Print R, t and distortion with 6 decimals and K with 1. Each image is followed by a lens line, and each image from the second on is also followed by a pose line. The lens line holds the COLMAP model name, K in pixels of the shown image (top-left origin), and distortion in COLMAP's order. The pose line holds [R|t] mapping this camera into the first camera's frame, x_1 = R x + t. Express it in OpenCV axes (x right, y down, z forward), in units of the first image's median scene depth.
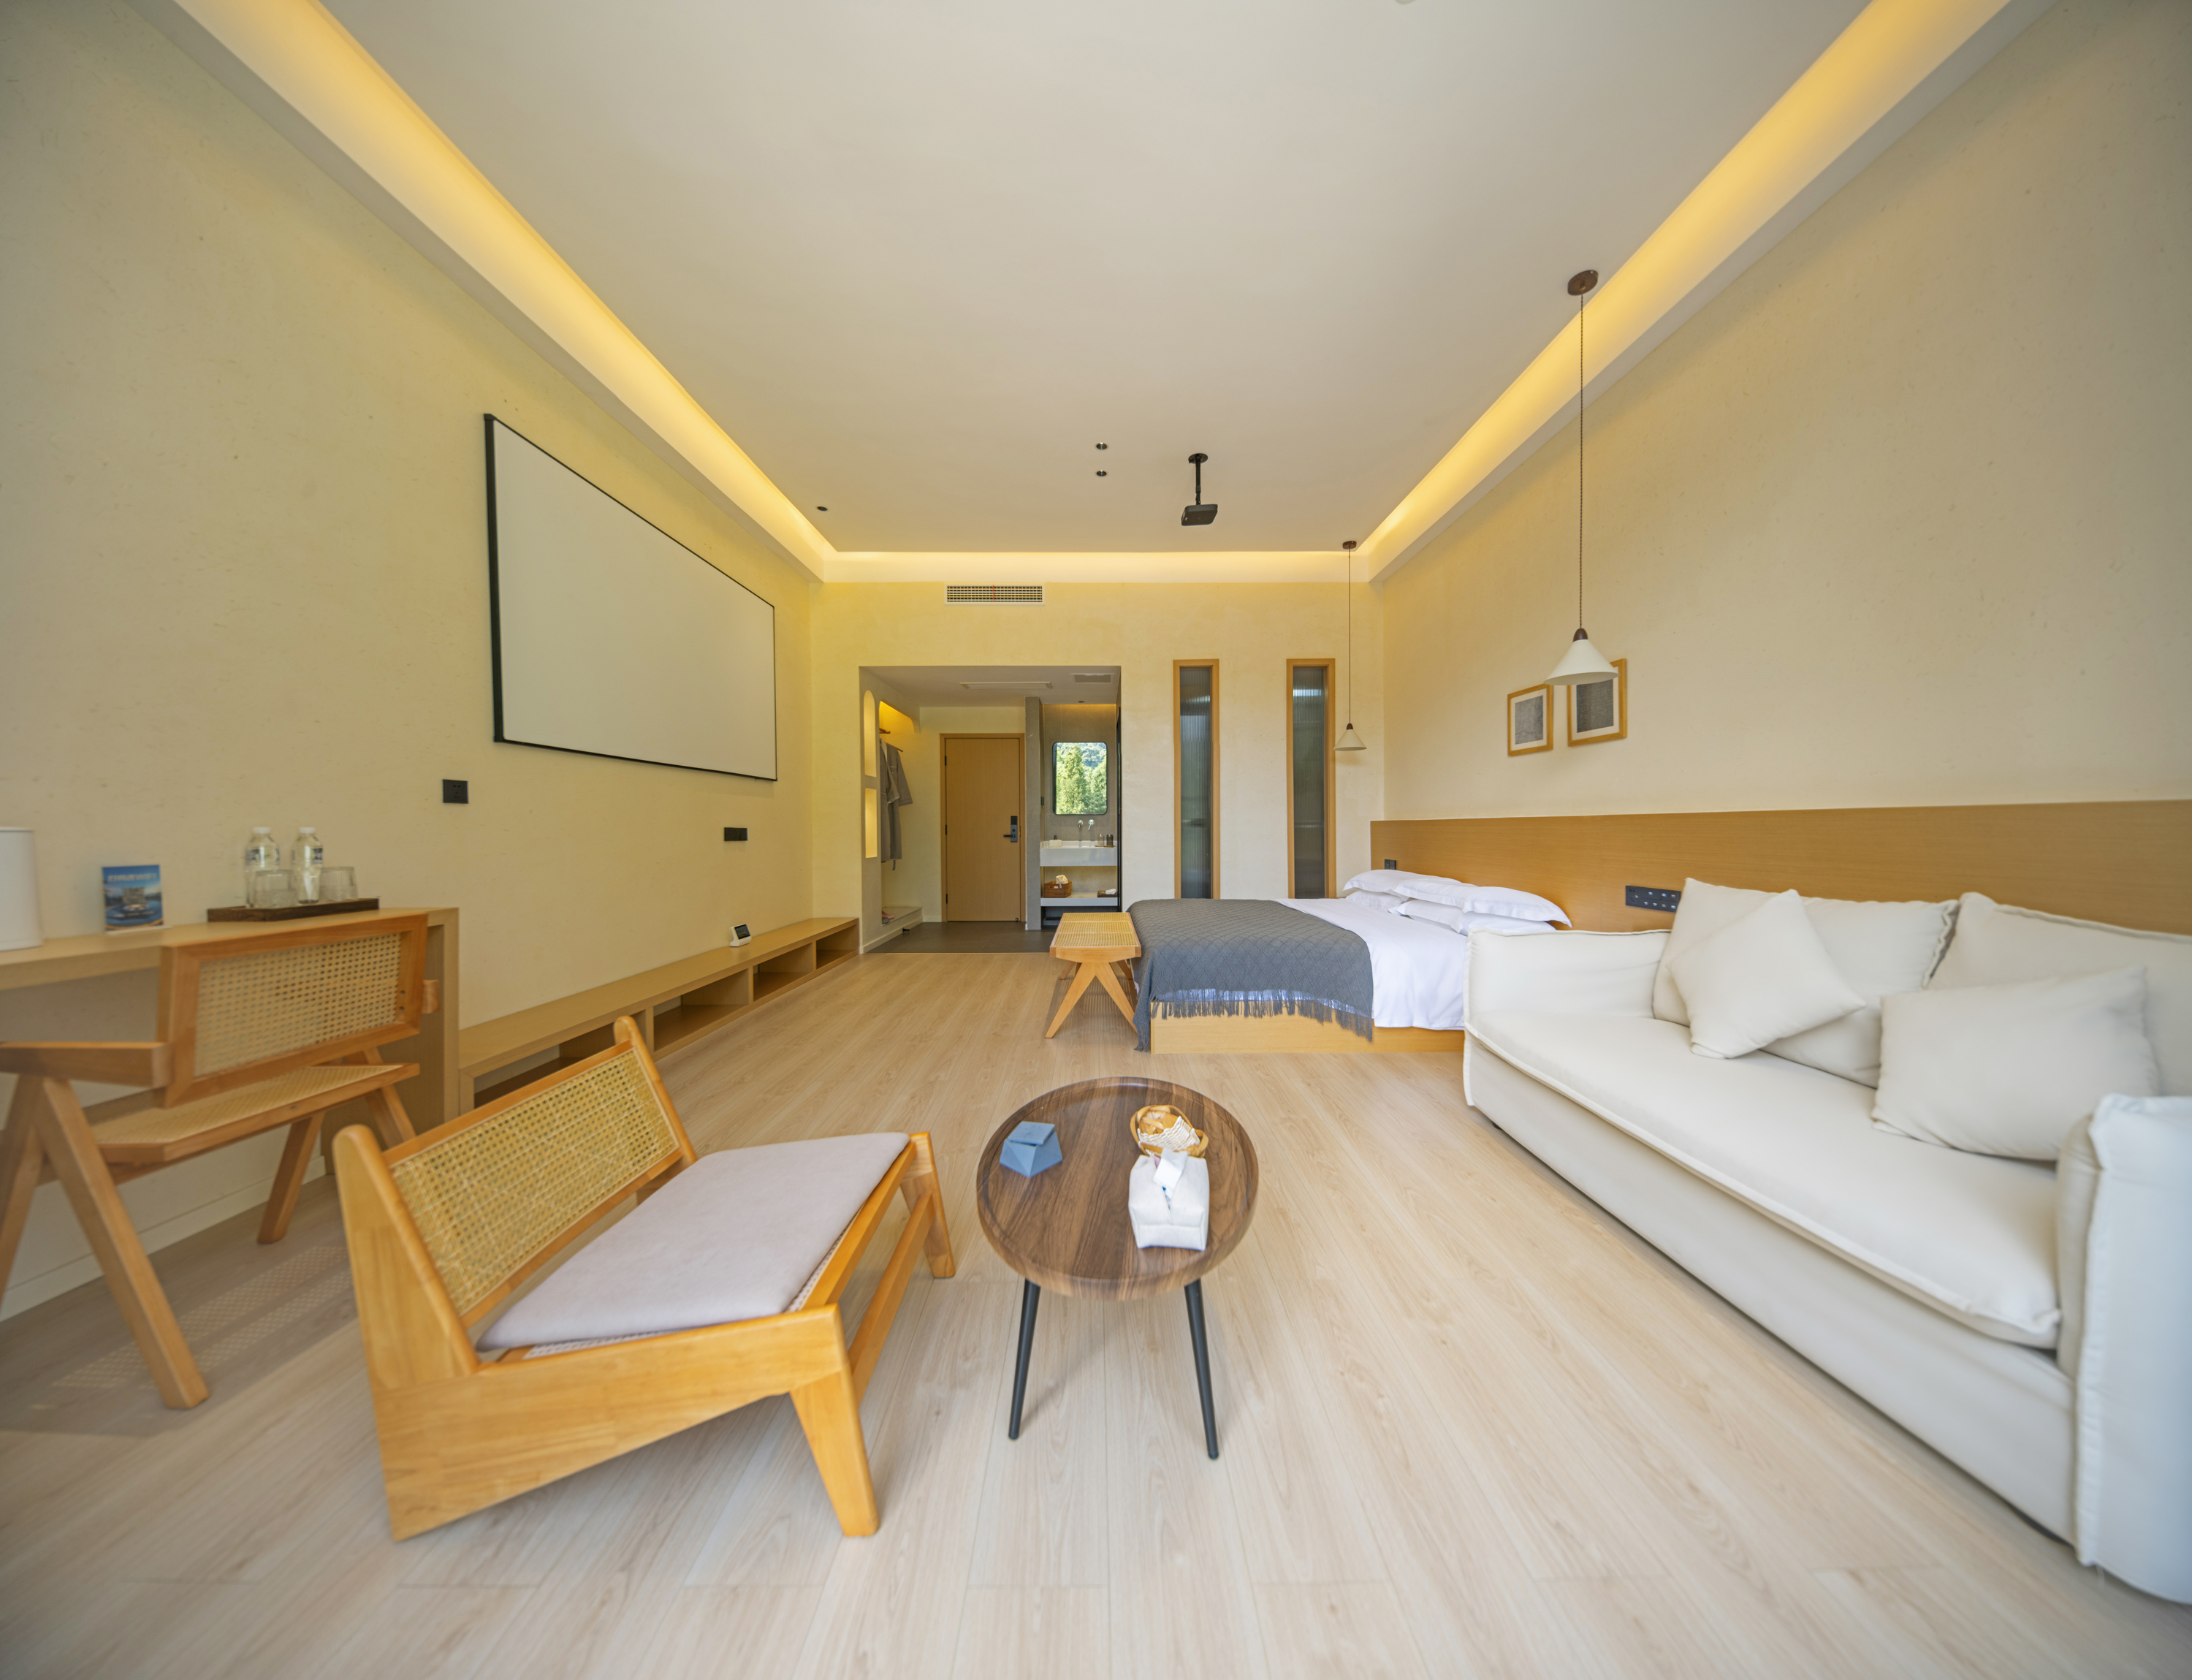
lens RADIAL K [[598.1, 0, 1078.0], [0, 598.1, 836.4], [0, 0, 1]] dist [0.001016, 0.000000]
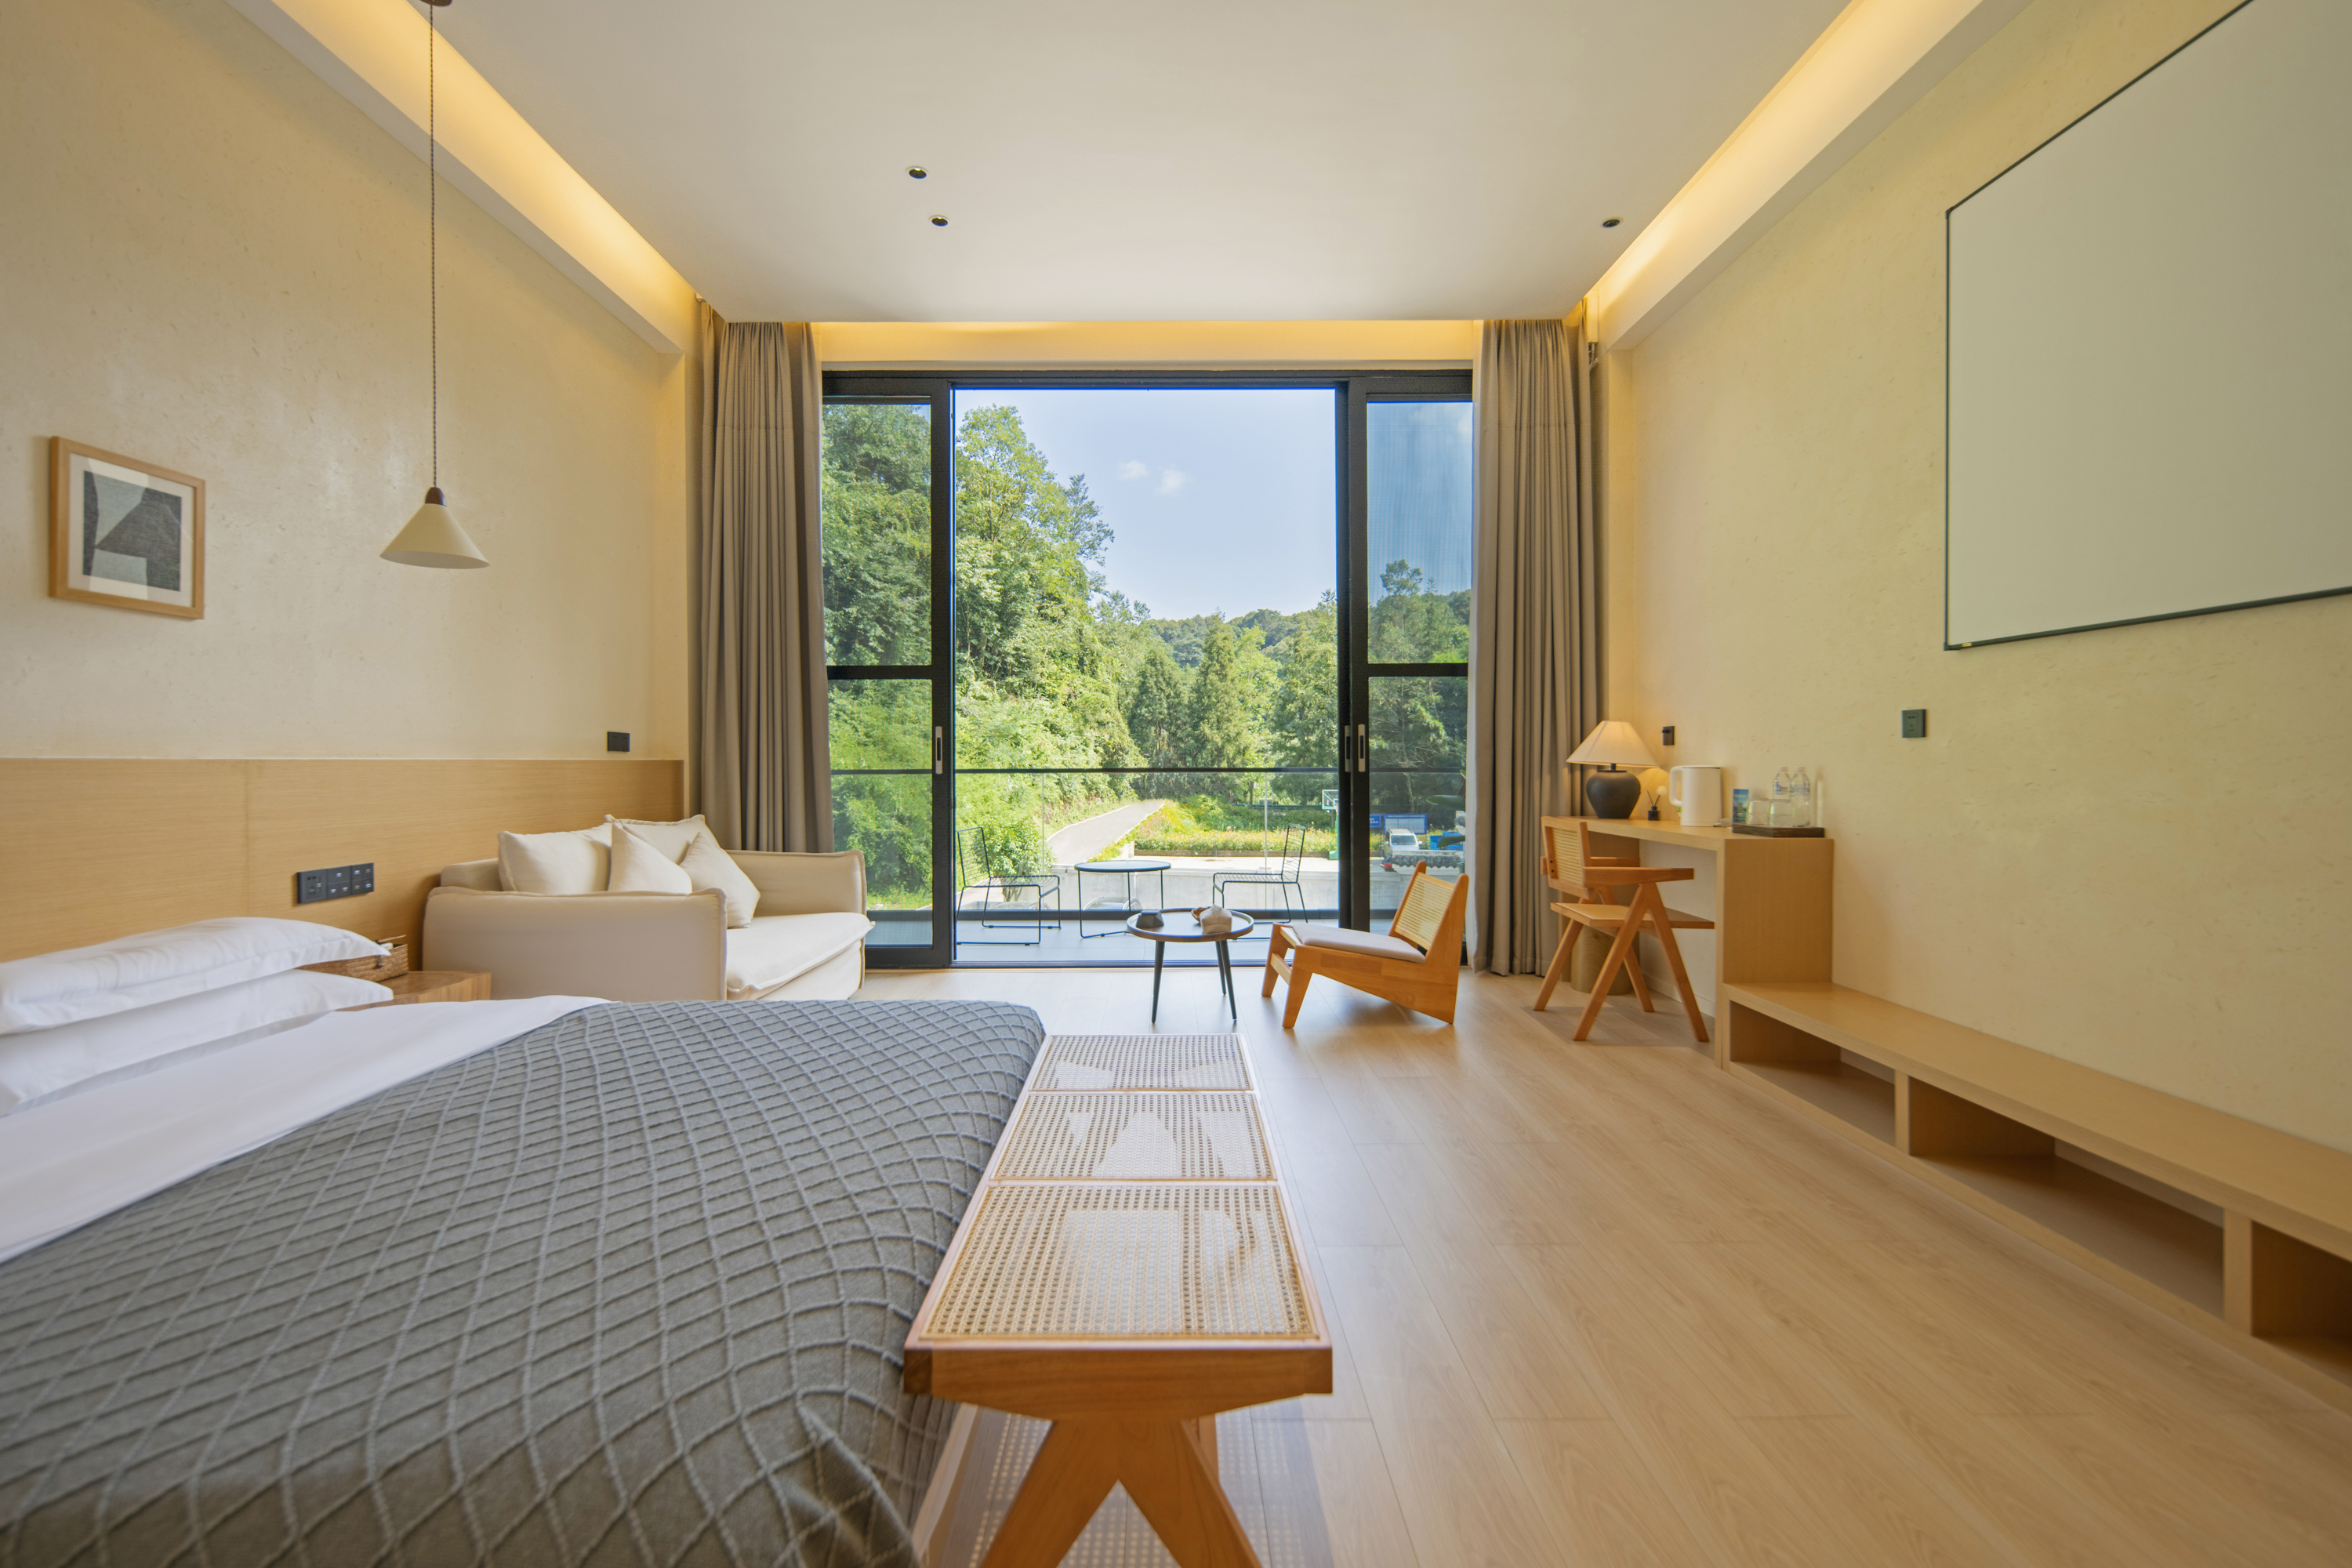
lens RADIAL K [[1056.0, 0, 1198.2], [0, 1056.0, 762.1], [0, 0, 1]] dist [0.000410, 0.000191]
pose [[-0.999882, 0.008764, -0.012639, -0.002451], [0.008628, 0.999905, 0.010760, -0.027656], [0.012732, 0.010650, -0.999862, 1.558661]]
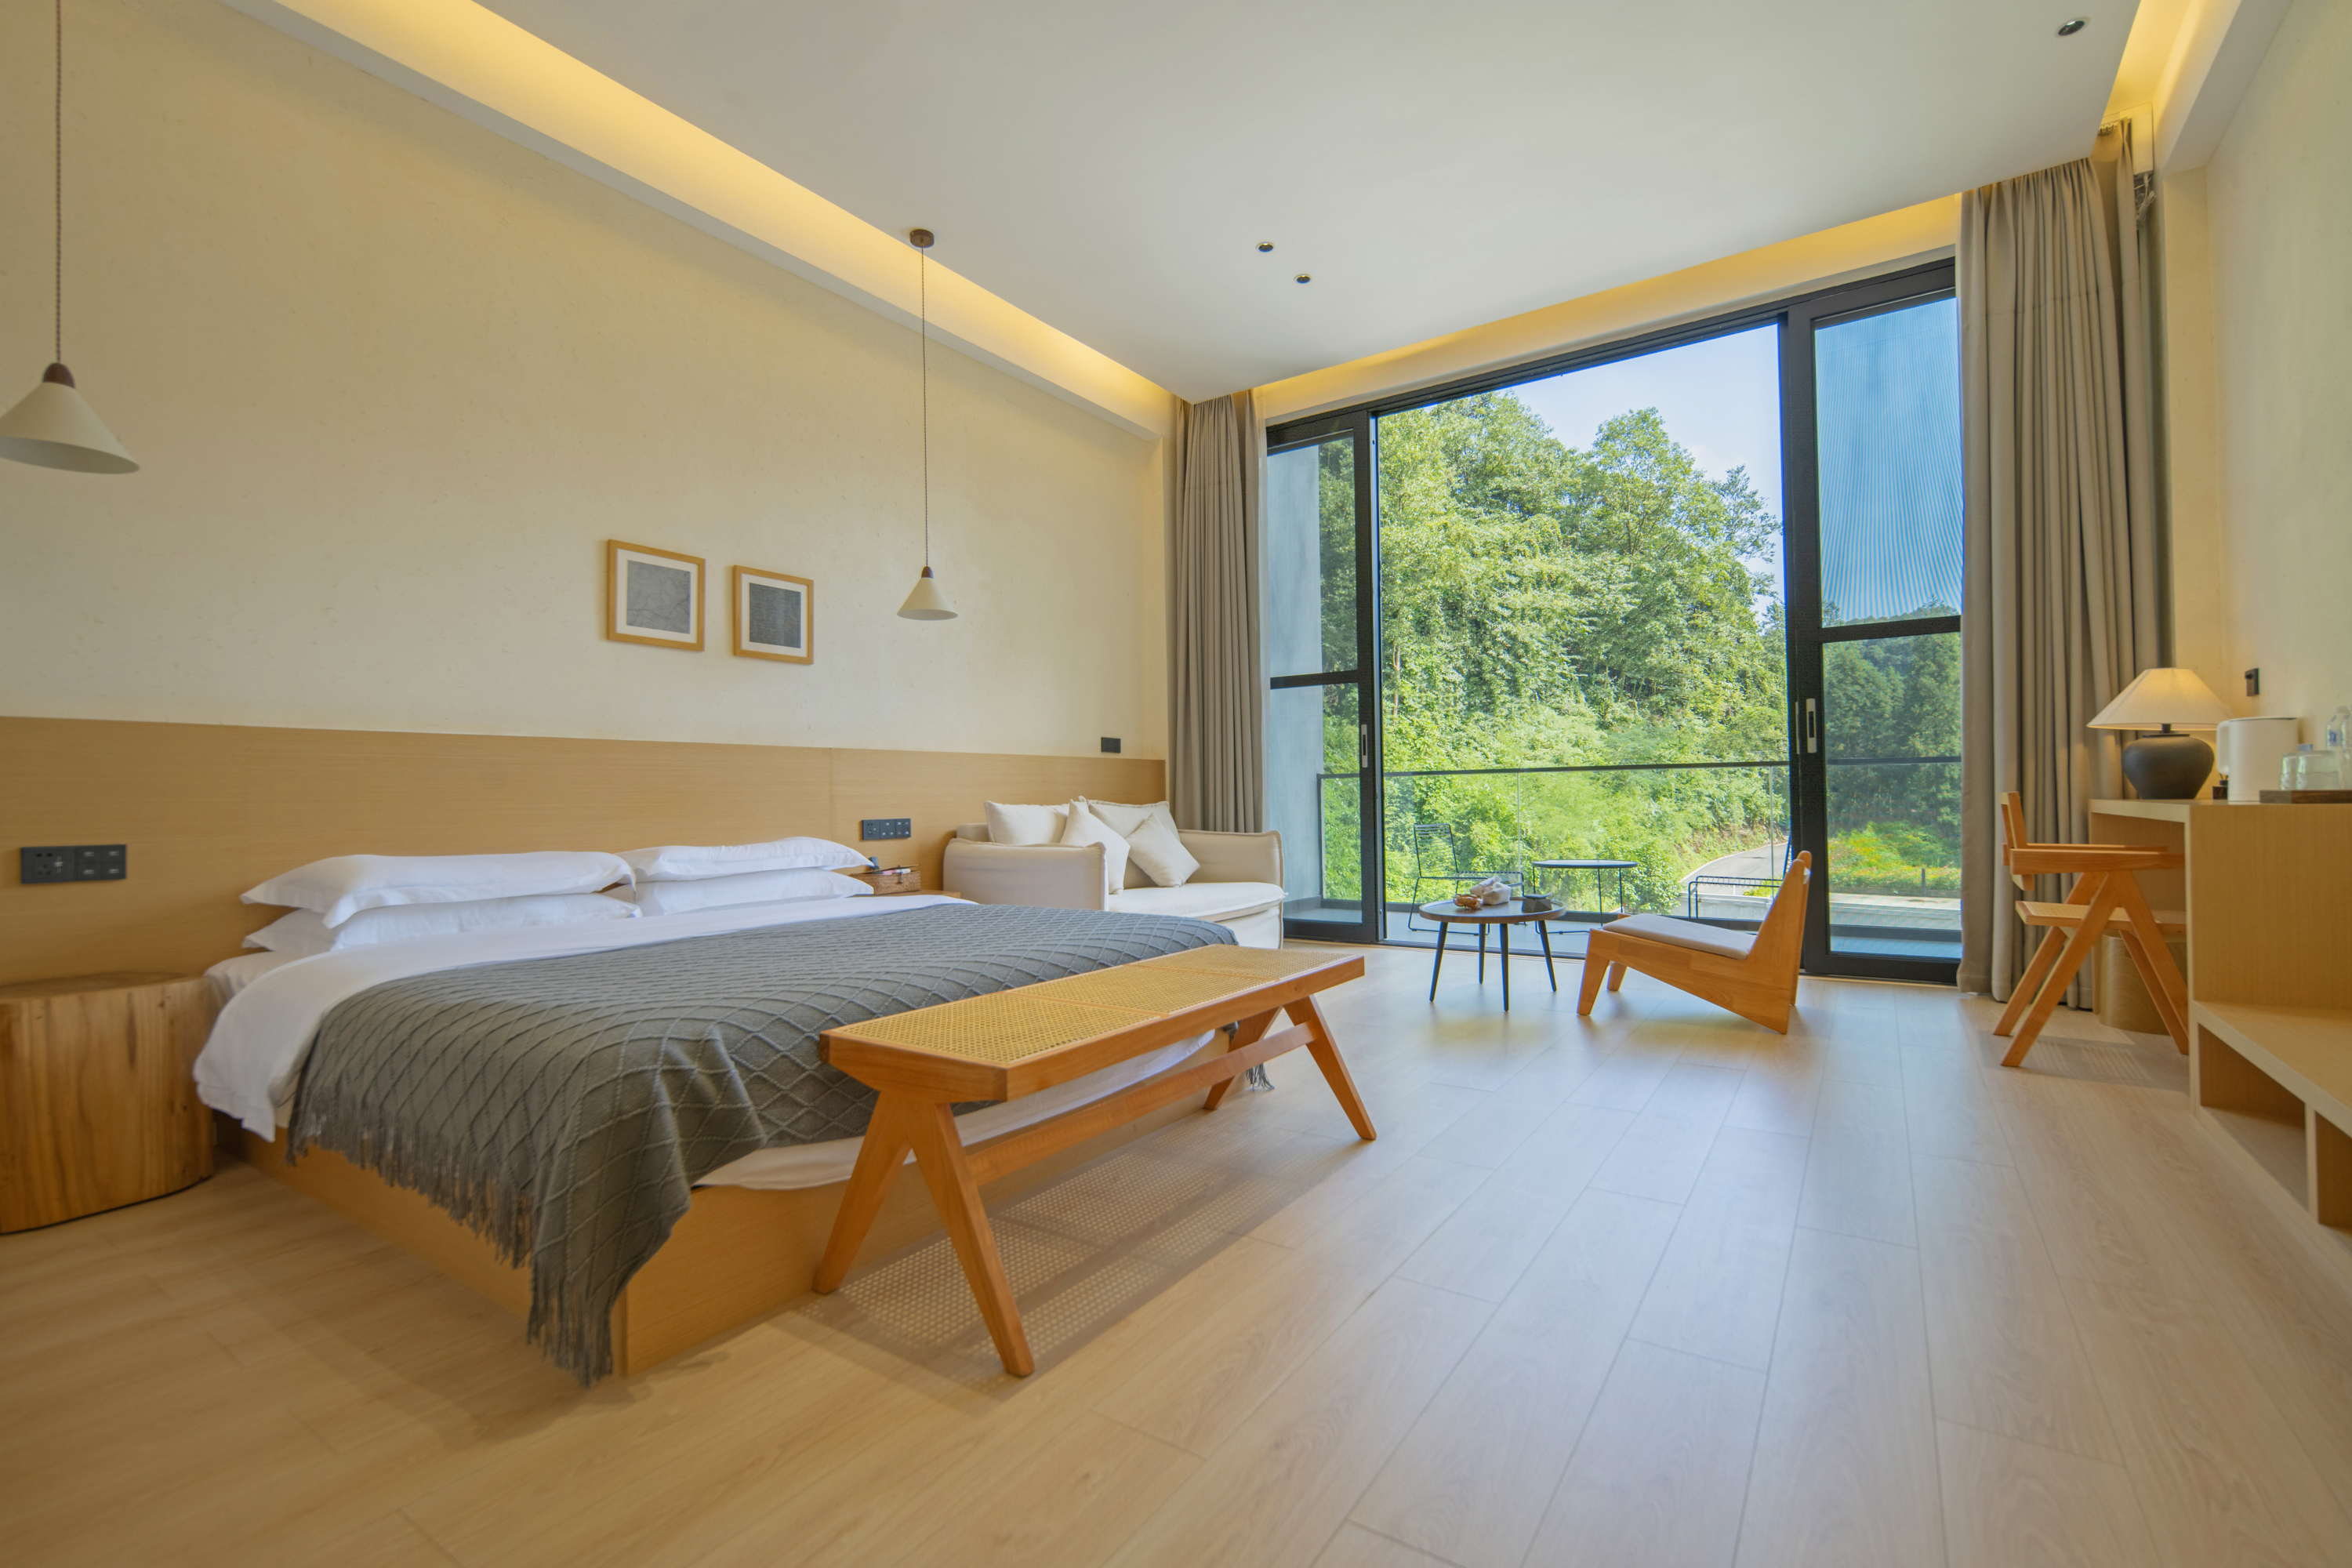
lens RADIAL K [[1056.0, 0, 1196.9], [0, 1056.0, 780.3], [0, 0, 1]] dist [0.000410, 0.000191]
pose [[-0.825665, 0.029205, 0.563405, -0.384085], [0.026856, 0.999562, -0.012456, 0.038651], [-0.563522, 0.004846, -0.826087, 1.571054]]
